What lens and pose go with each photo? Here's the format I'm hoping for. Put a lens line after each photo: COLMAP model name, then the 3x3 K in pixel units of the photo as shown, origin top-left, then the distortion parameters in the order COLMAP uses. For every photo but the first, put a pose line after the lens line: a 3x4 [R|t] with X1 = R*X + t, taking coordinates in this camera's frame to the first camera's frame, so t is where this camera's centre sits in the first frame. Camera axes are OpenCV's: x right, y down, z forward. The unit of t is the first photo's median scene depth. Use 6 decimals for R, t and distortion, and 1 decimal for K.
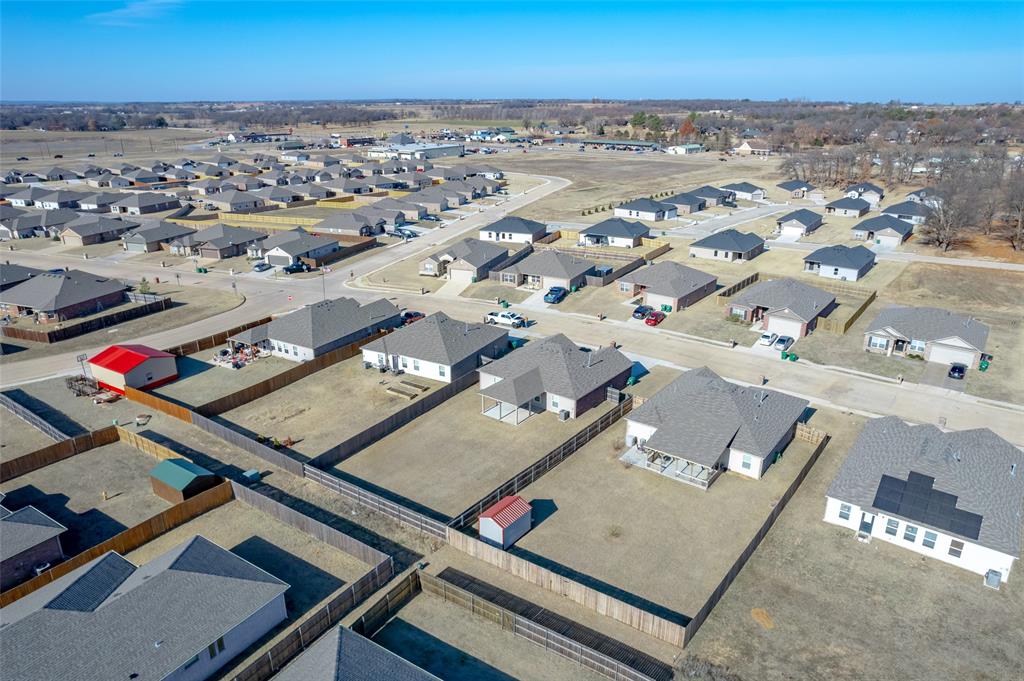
lens RADIAL K [[672.9, 0, 507.5], [0, 672.9, 335.8], [0, 0, 1]] dist [-0.049090, 0.024029]
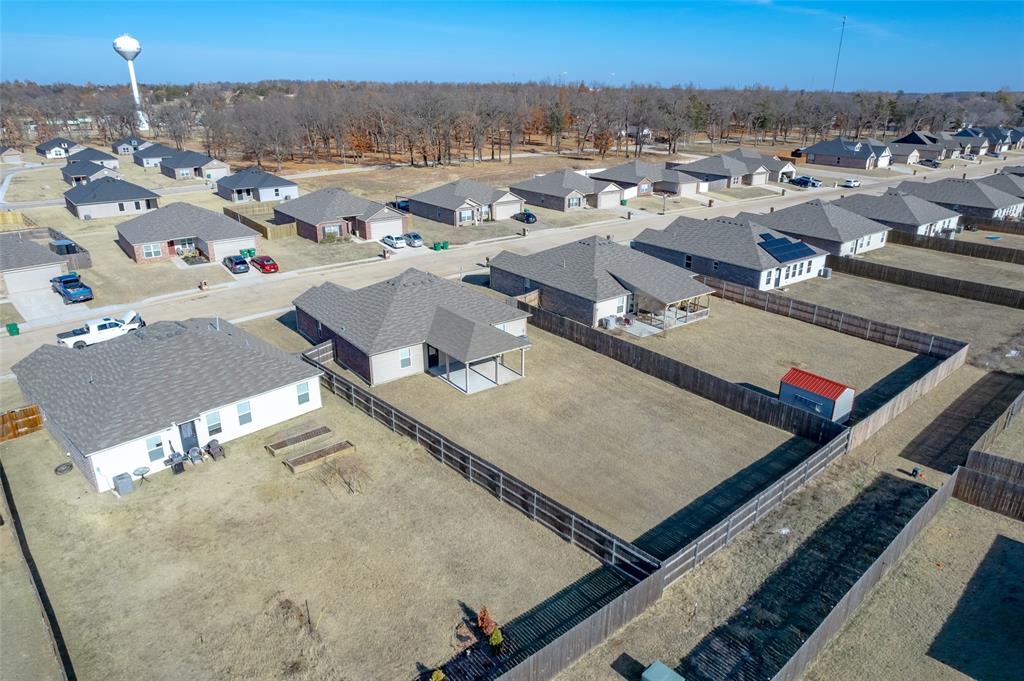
lens RADIAL K [[672.9, 0, 509.7], [0, 672.9, 343.4], [0, 0, 1]] dist [-0.049090, 0.024029]
pose [[0.251960, -0.342662, 0.905041, -0.336672], [0.321072, 0.911840, 0.255851, -0.040748], [-0.912923, 0.226119, 0.339766, 0.456377]]
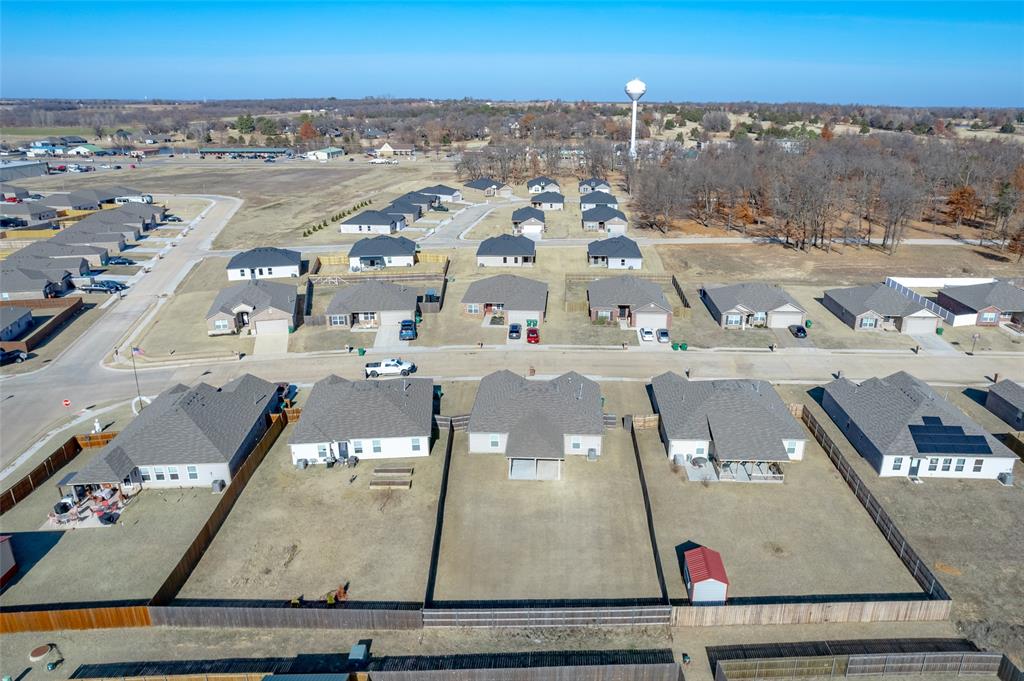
lens RADIAL K [[712.3, 0, 533.1], [0, 712.3, 341.7], [0, 0, 1]] dist [-0.055082, 0.025894]
pose [[0.814113, -0.185315, 0.550344, -0.291020], [0.189097, 0.980660, 0.050485, -0.058127], [-0.549056, 0.062968, 0.833410, 0.131548]]
